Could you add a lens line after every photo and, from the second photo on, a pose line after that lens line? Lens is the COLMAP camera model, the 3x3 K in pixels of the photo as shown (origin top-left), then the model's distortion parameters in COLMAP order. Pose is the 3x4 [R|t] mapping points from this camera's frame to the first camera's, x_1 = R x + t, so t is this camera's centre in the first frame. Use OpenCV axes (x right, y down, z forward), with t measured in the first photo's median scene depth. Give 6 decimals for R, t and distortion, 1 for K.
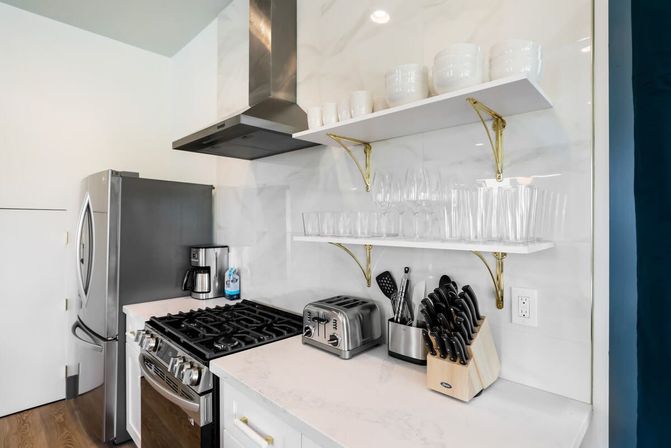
lens RADIAL K [[342.9, 0, 335.5], [0, 342.9, 224.0], [0, 0, 1]] dist [-0.024960, 0.000212]
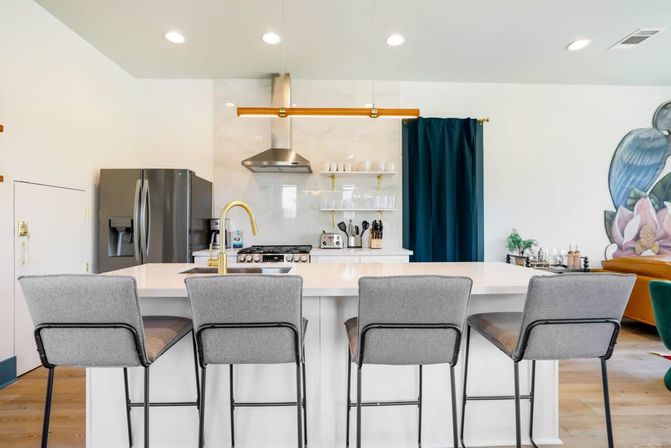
lens RADIAL K [[342.9, 0, 335.5], [0, 342.9, 224.0], [0, 0, 1]] dist [-0.024960, 0.000212]
pose [[0.681984, -0.000920, 0.731367, -2.049343], [0.005604, 0.999976, -0.003968, 0.170495], [-0.731346, 0.006804, 0.681973, -0.950791]]
